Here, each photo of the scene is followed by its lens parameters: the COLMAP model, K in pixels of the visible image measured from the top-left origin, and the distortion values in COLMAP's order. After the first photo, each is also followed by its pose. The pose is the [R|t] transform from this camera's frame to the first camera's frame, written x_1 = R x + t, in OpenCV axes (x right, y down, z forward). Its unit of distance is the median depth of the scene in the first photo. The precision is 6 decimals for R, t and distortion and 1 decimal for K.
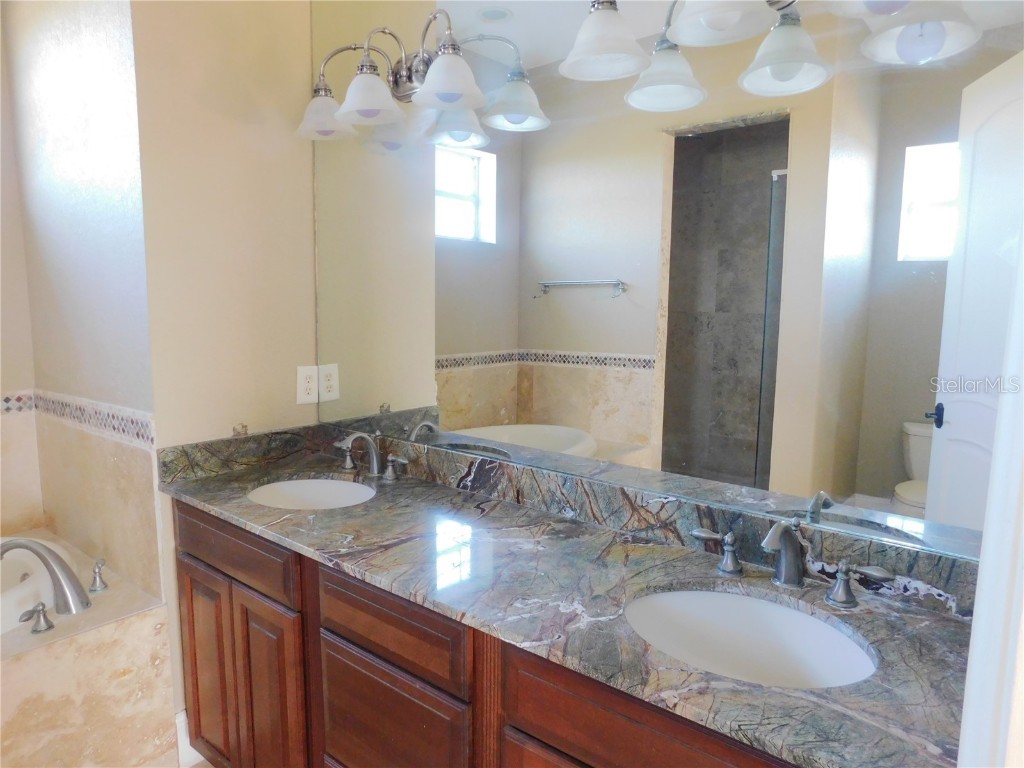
lens RADIAL K [[684.2, 0, 512.0], [0, 684.2, 384.0], [0, 0, 1]] dist [-0.064016, 0.062235]
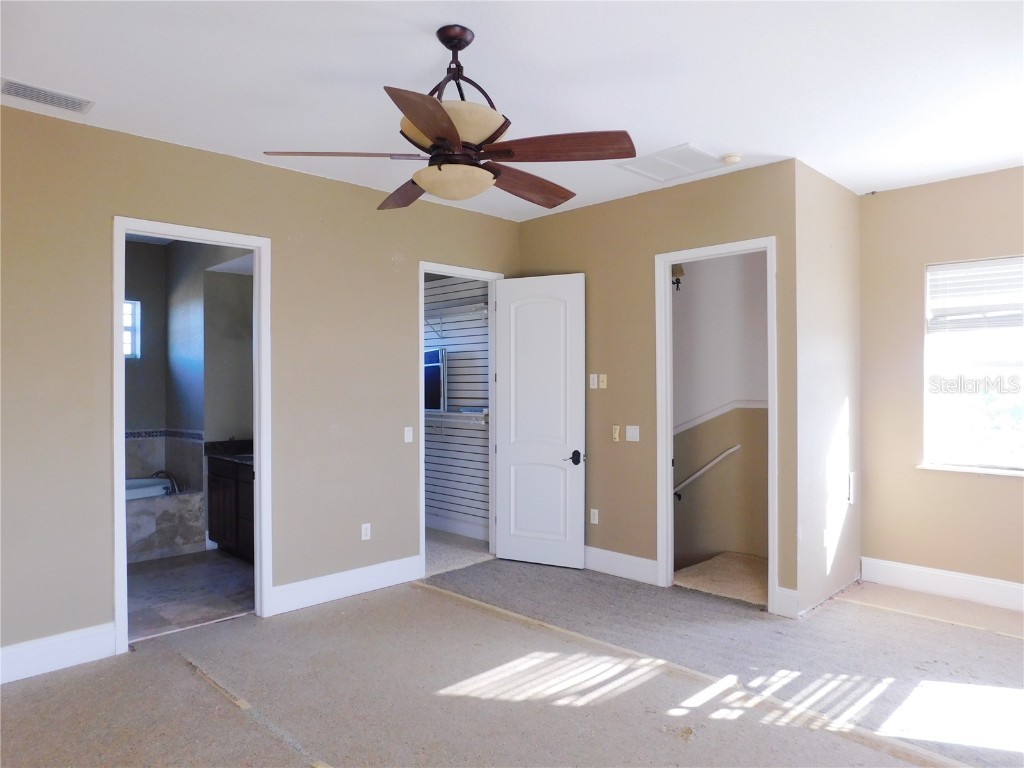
lens RADIAL K [[684.2, 0, 512.0], [0, 684.2, 384.0], [0, 0, 1]] dist [-0.064016, 0.062235]
pose [[0.994600, -0.009401, -0.103352, 1.244750], [-0.003407, 0.992394, -0.123057, 0.209435], [0.103723, 0.122744, 0.987003, -2.026792]]
